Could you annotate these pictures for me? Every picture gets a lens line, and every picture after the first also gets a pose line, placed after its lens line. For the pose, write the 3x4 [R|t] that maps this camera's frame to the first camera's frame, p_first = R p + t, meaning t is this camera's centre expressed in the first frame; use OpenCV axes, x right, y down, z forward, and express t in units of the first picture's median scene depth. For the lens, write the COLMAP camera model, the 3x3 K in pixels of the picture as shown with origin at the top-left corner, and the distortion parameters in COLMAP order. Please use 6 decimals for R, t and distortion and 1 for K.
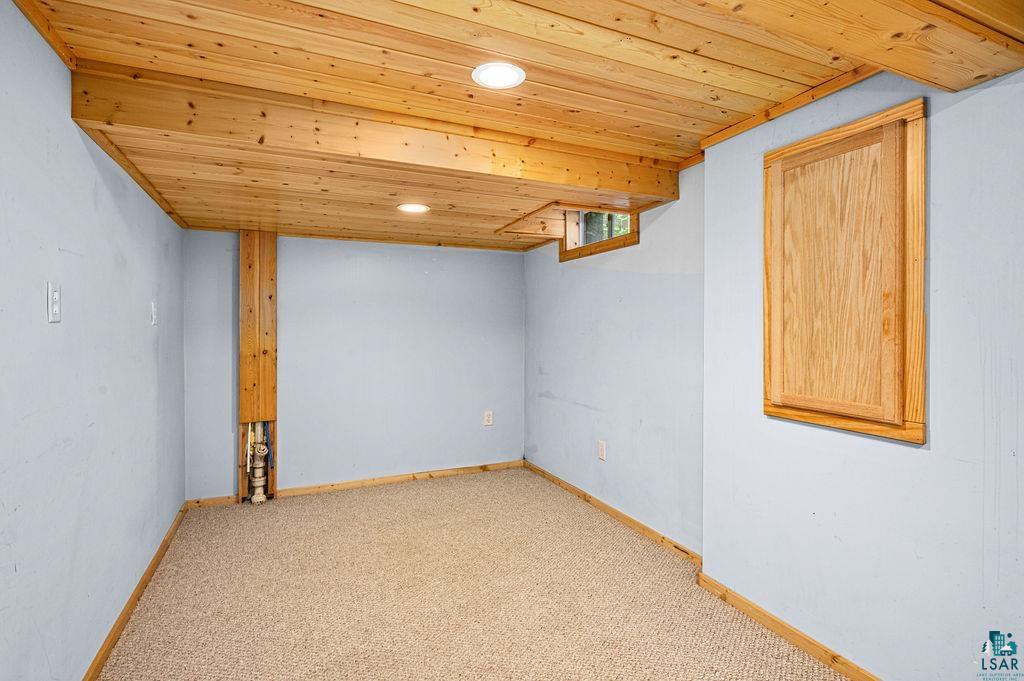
lens RADIAL K [[504.2, 0, 508.7], [0, 504.2, 335.9], [0, 0, 1]] dist [-0.003862, 0.002708]
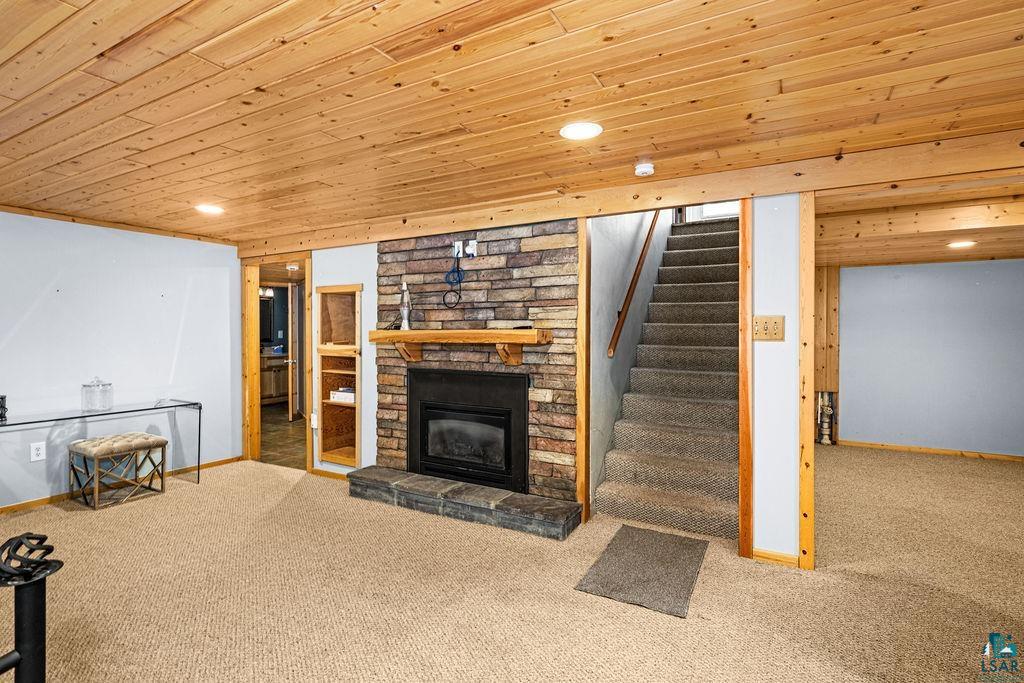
lens RADIAL K [[504.2, 0, 505.0], [0, 504.2, 333.7], [0, 0, 1]] dist [-0.003862, 0.002708]
pose [[0.592957, 0.006693, -0.805206, 0.150400], [-0.011633, 0.999932, -0.000255, 0.007048], [0.805150, 0.009518, 0.592995, -0.680396]]
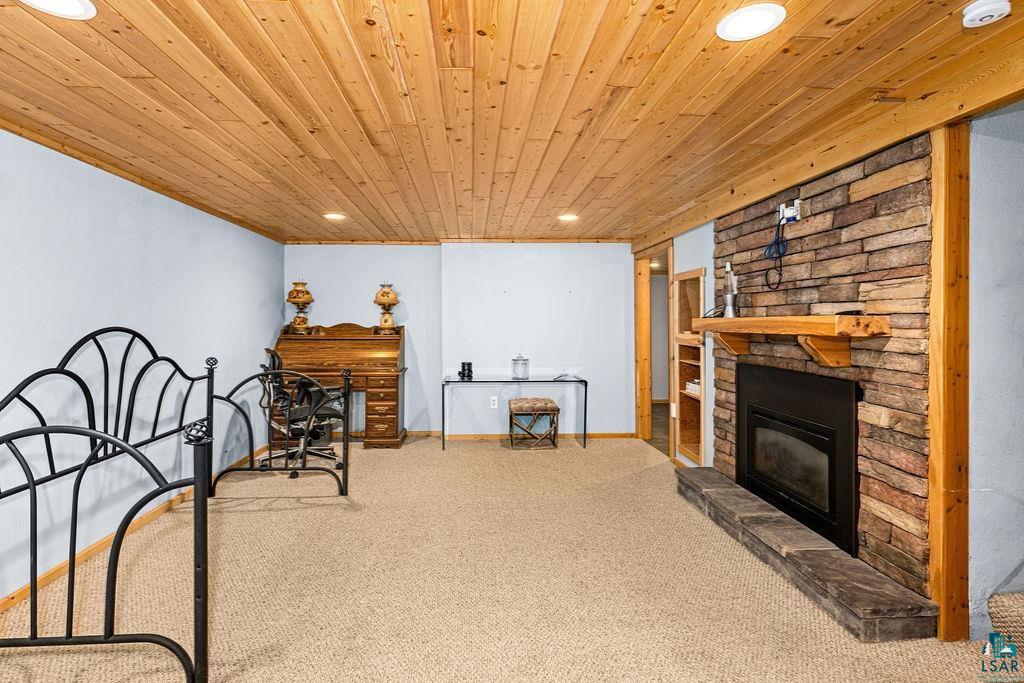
lens RADIAL K [[504.2, 0, 501.8], [0, 504.2, 322.2], [0, 0, 1]] dist [-0.003862, 0.002708]
pose [[-0.345218, 0.006247, -0.938502, 0.174588], [-0.006021, 0.999943, 0.008871, 0.003776], [0.938503, 0.008713, -0.345160, -0.275123]]
